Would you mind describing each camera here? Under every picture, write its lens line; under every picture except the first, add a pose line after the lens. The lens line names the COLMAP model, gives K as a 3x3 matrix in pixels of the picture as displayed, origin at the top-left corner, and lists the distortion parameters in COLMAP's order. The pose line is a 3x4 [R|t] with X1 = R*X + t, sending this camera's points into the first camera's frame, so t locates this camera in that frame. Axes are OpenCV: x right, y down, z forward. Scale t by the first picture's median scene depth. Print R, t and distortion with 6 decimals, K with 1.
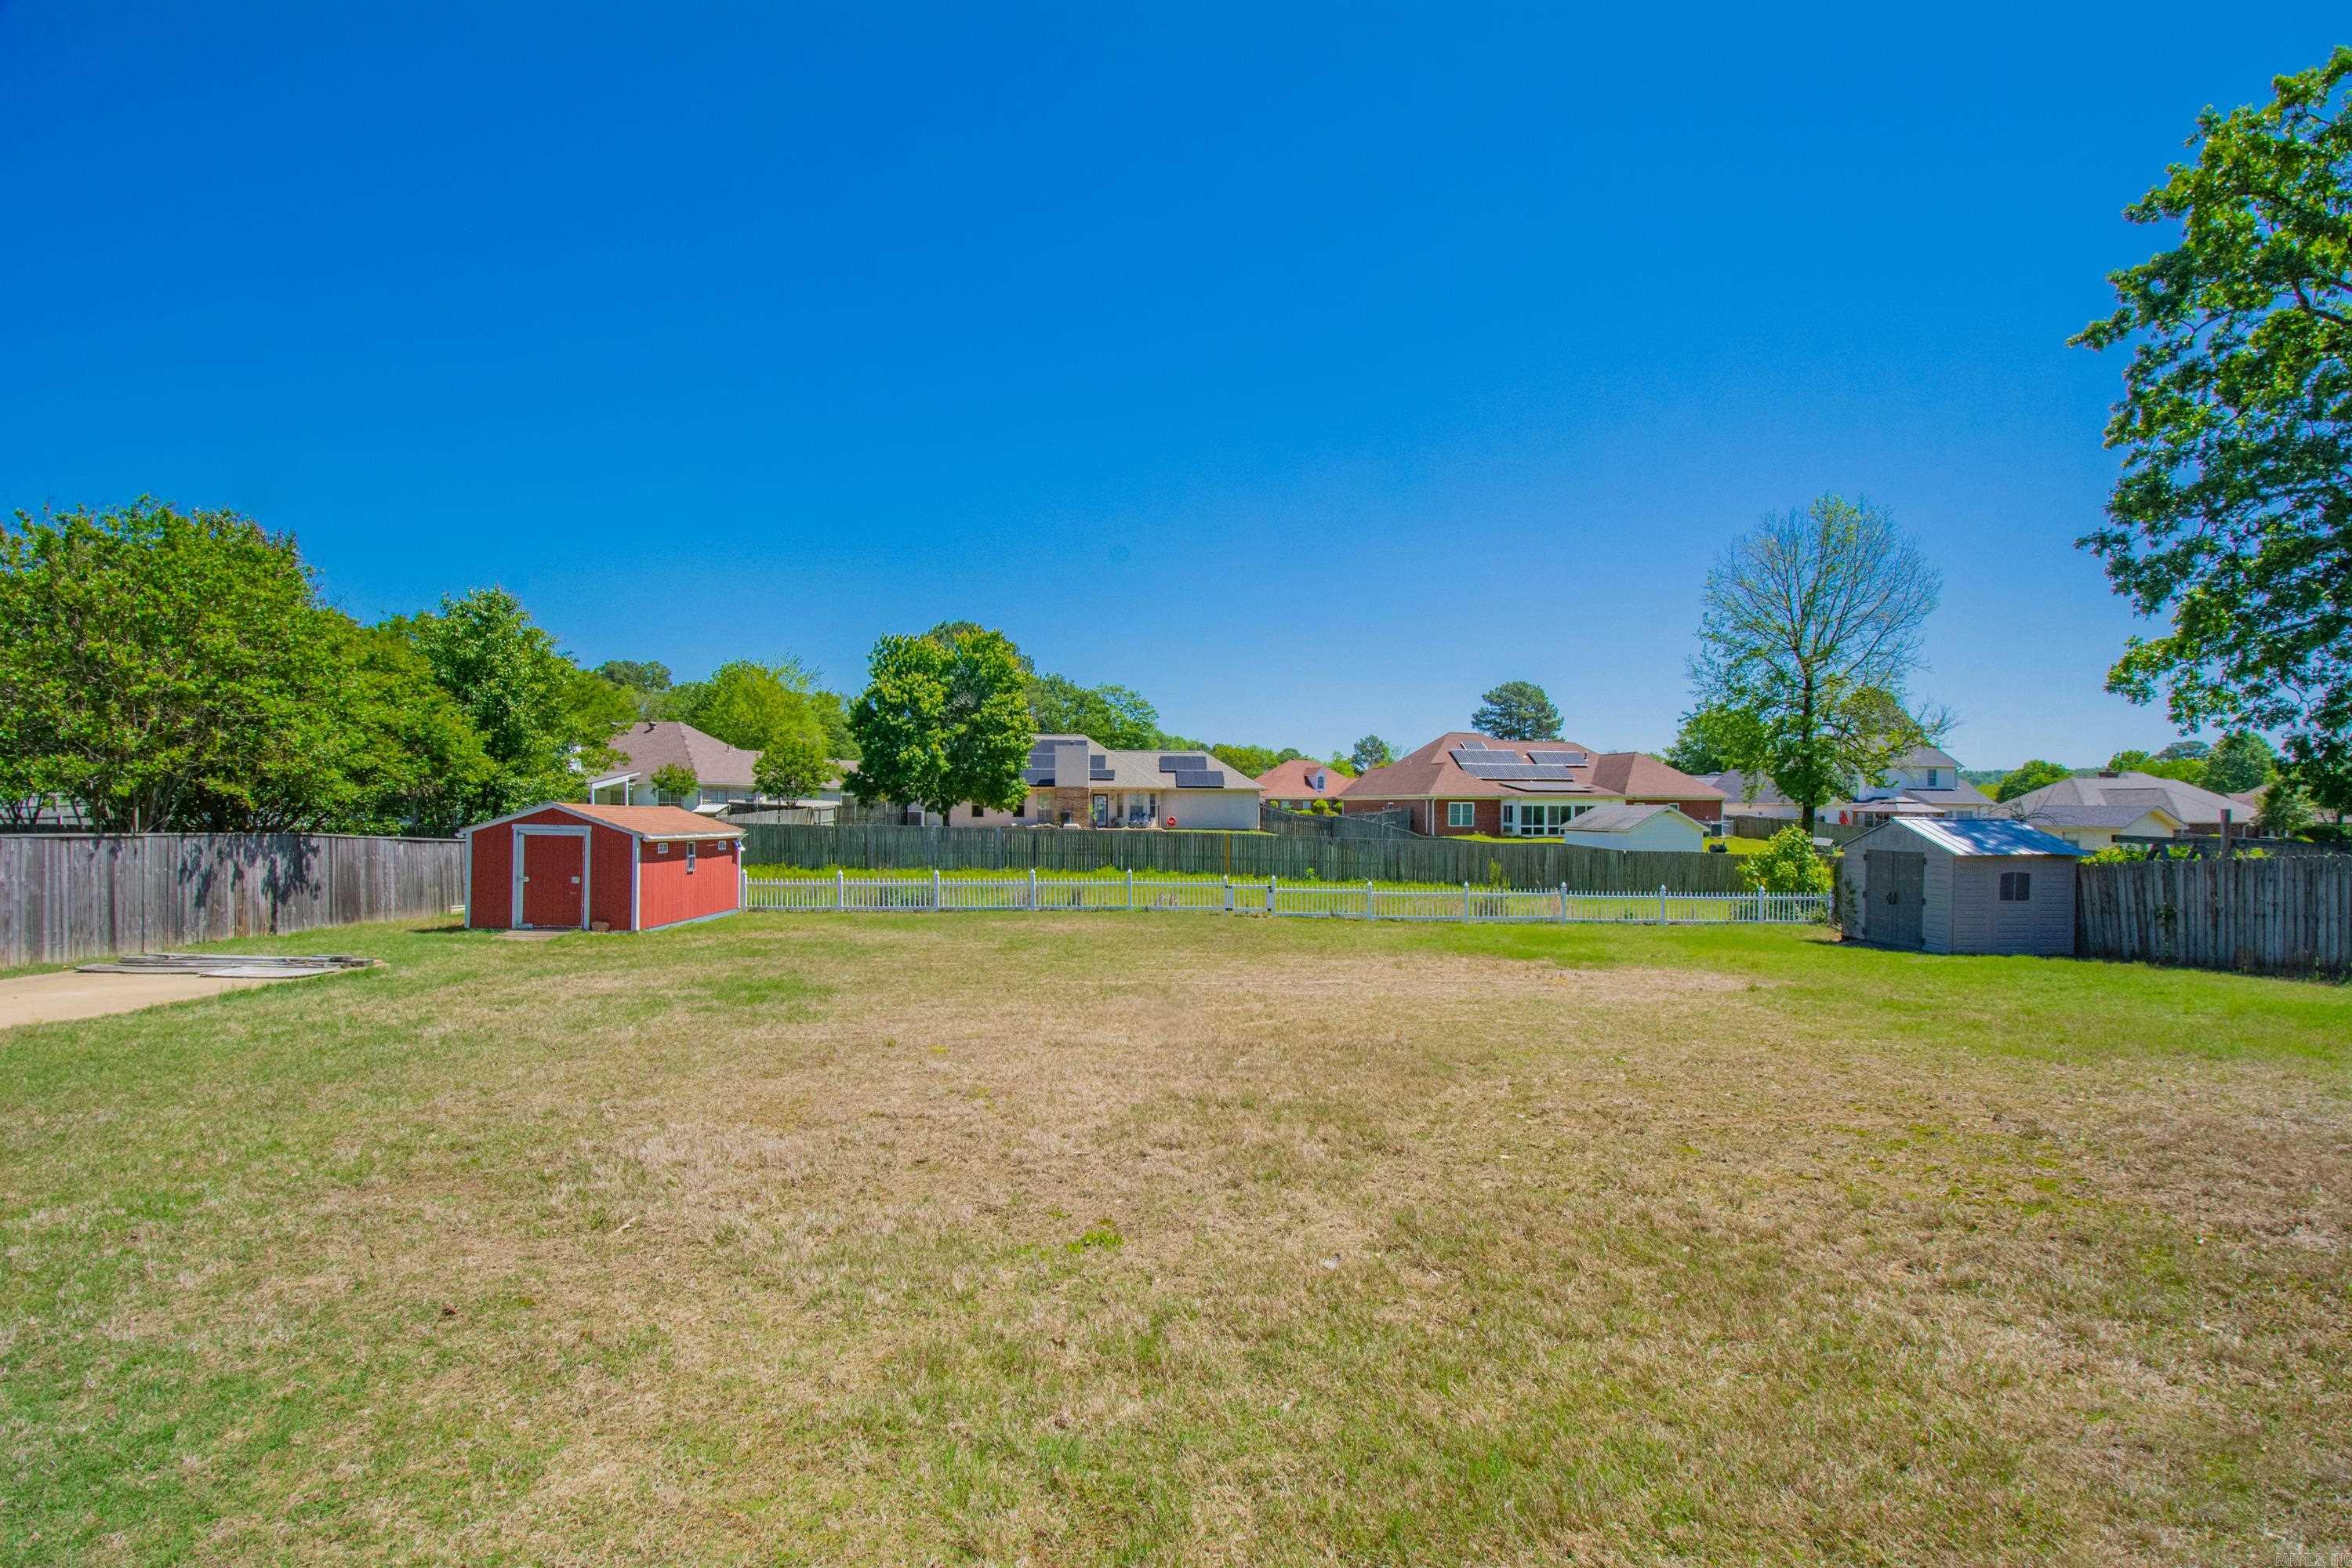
lens RADIAL K [[1053.9, 0, 1198.8], [0, 1053.9, 834.2], [0, 0, 1]] dist [0.022010, -0.010227]
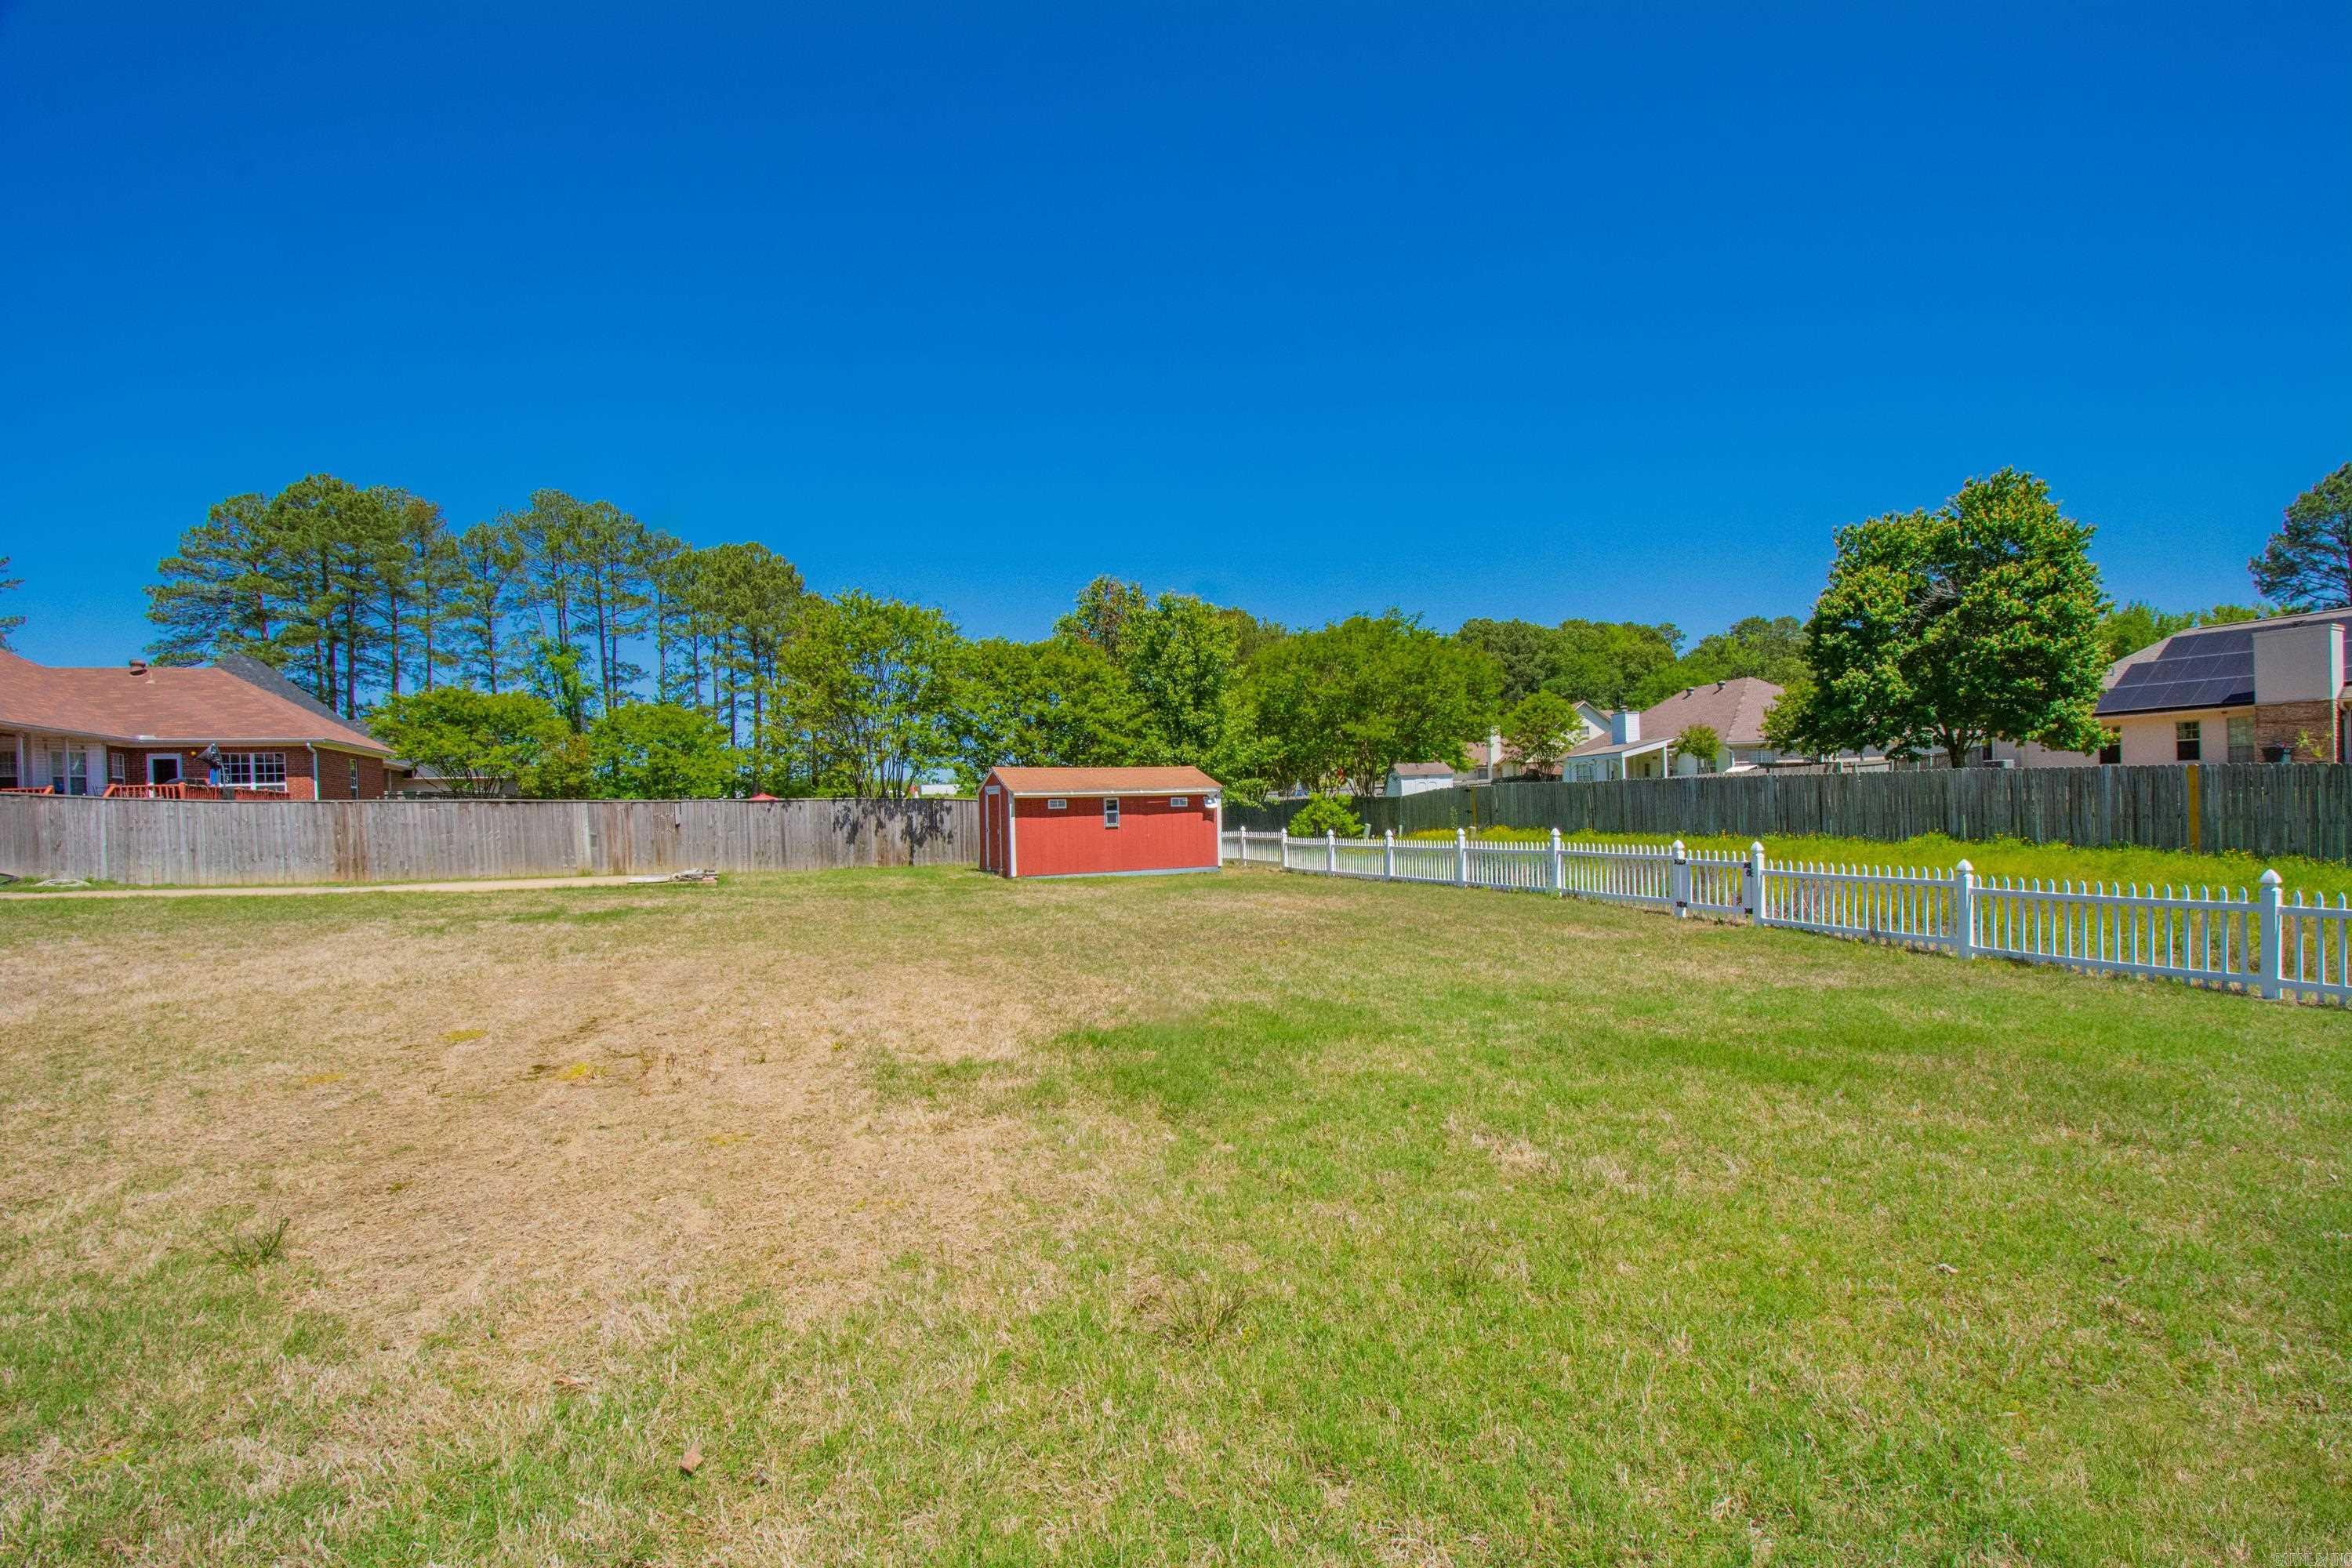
lens RADIAL K [[1053.9, 0, 1198.8], [0, 1053.9, 834.2], [0, 0, 1]] dist [0.022010, -0.010227]
pose [[0.357356, 0.001848, -0.933967, 0.580257], [0.012497, 0.999899, 0.006760, 0.040438], [0.933885, -0.014088, 0.357296, 0.780495]]
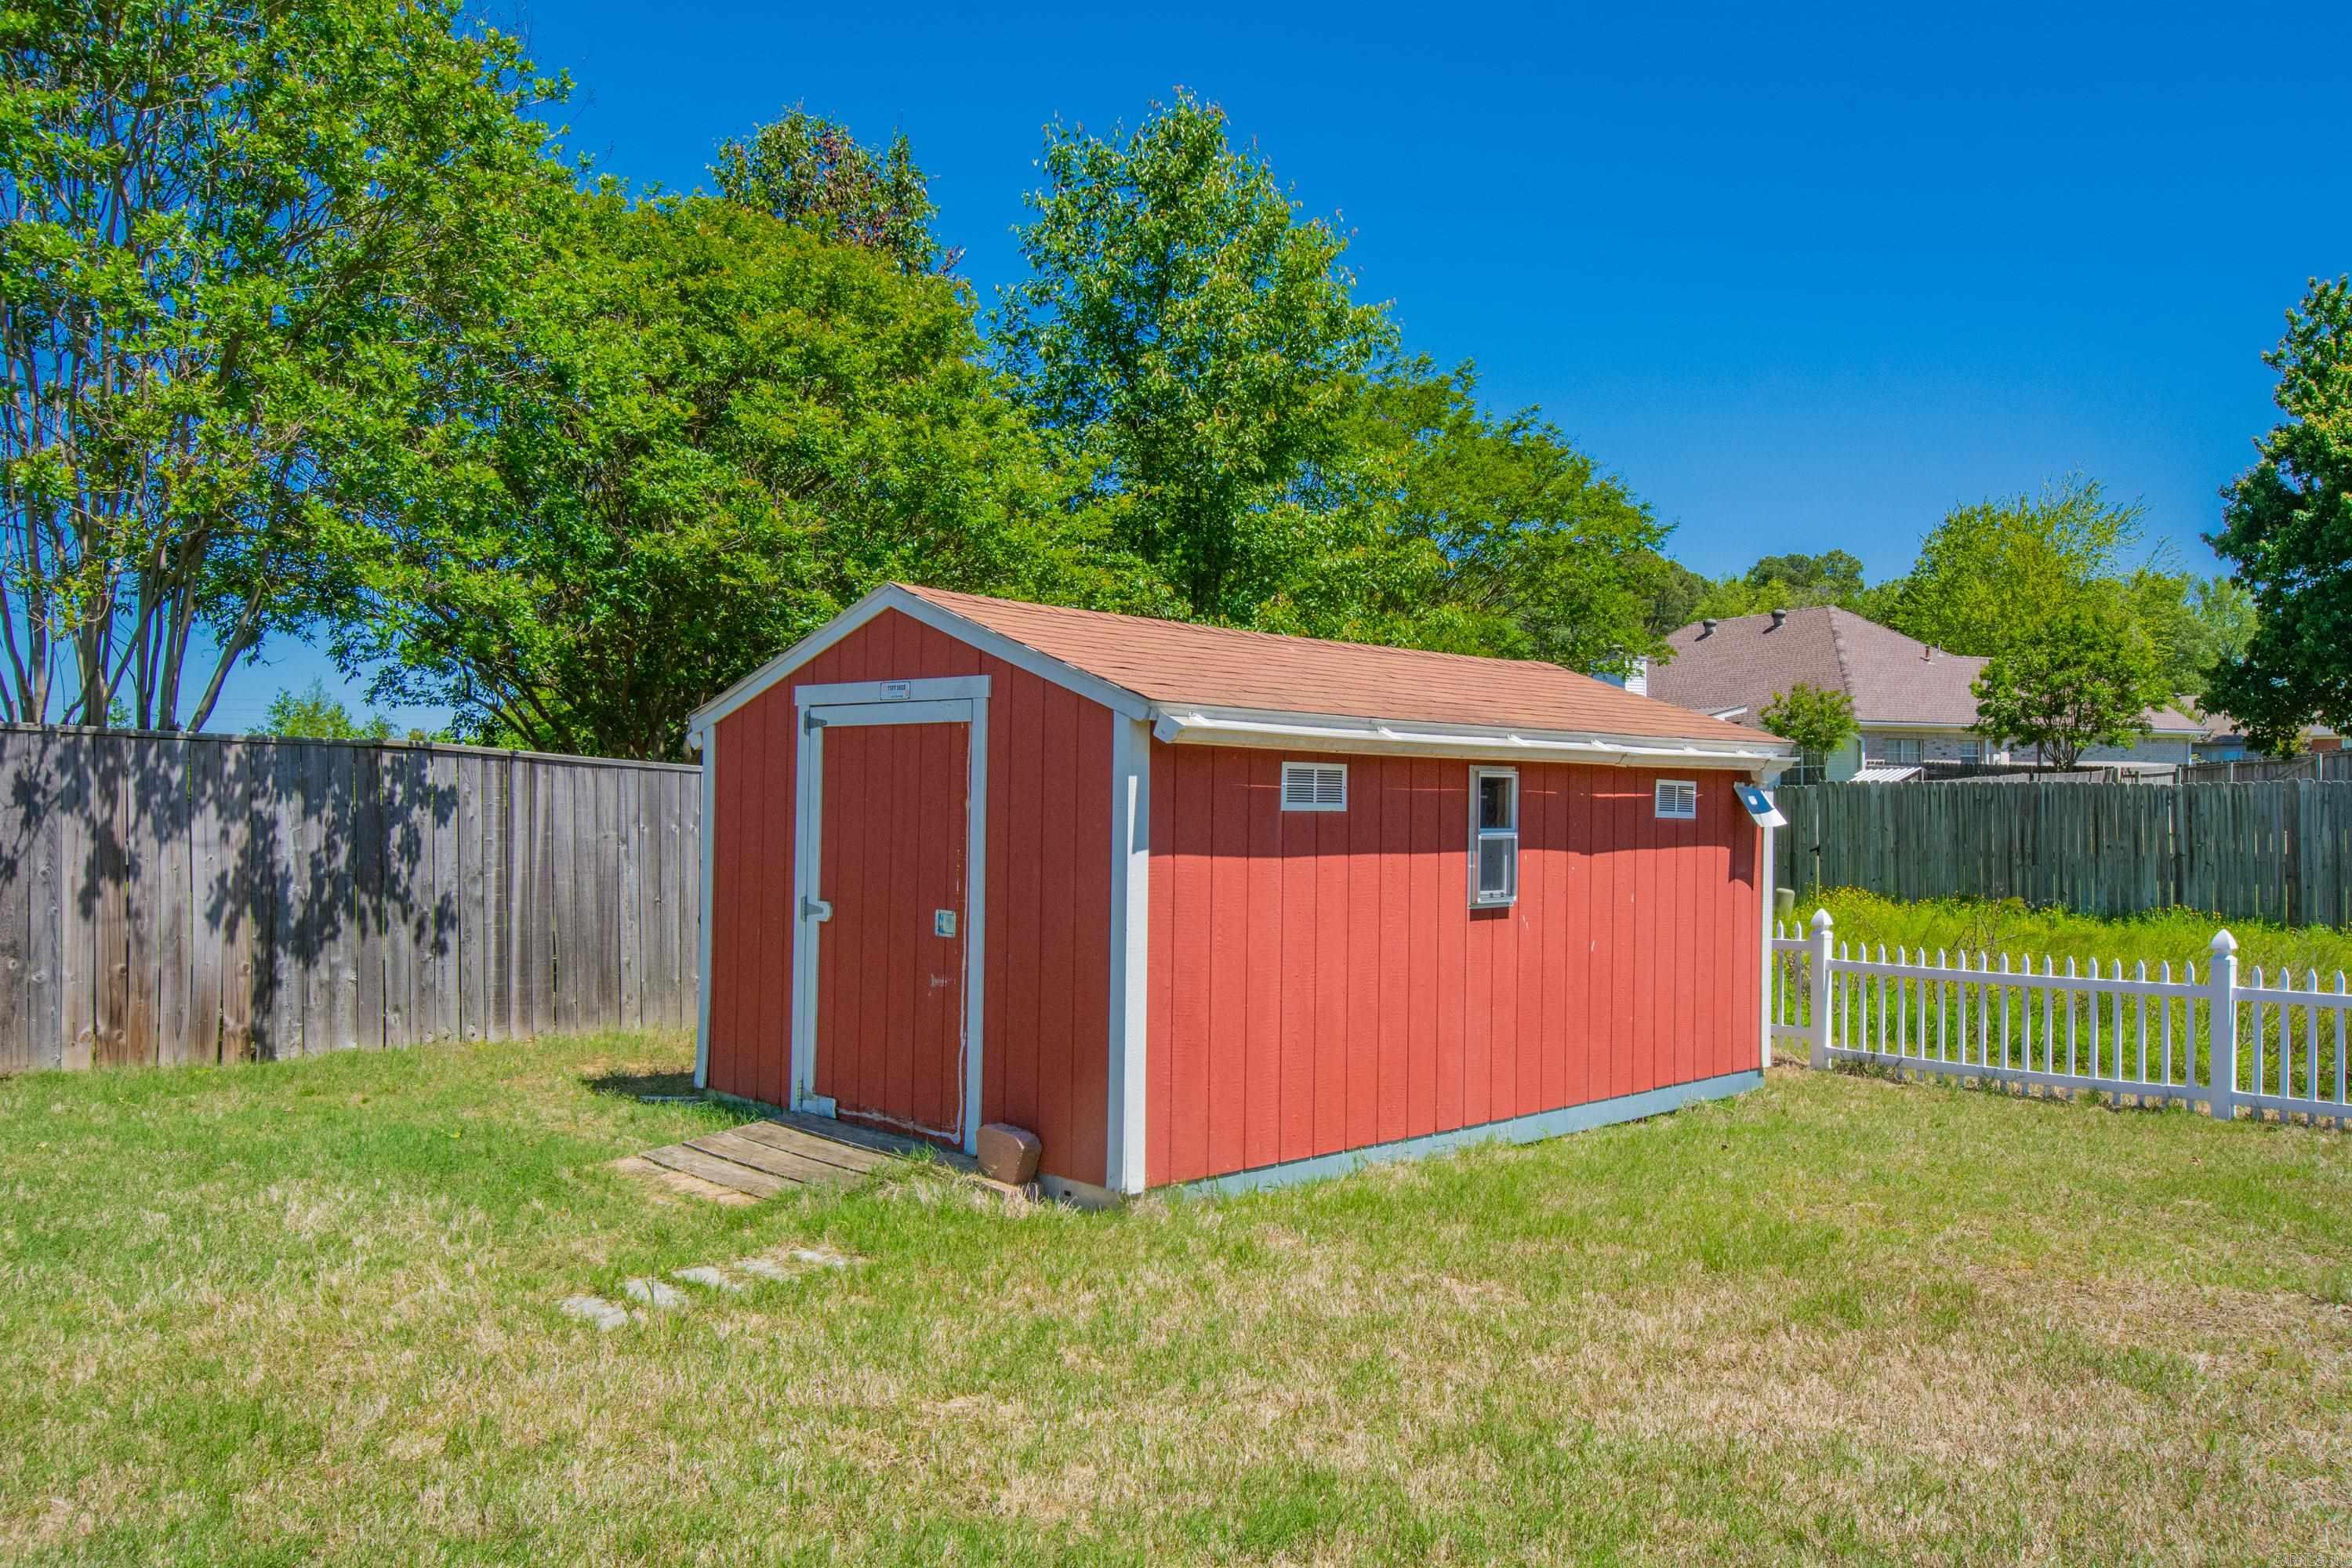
lens RADIAL K [[1711.0, 0, 1188.3], [0, 1711.0, 831.5], [0, 0, 1]] dist [-0.009667, -0.003810]
pose [[0.657814, -0.001374, -0.753179, -0.284920], [-0.010482, 0.999885, -0.010979, 0.027114], [0.753108, 0.015117, 0.657724, 0.801062]]
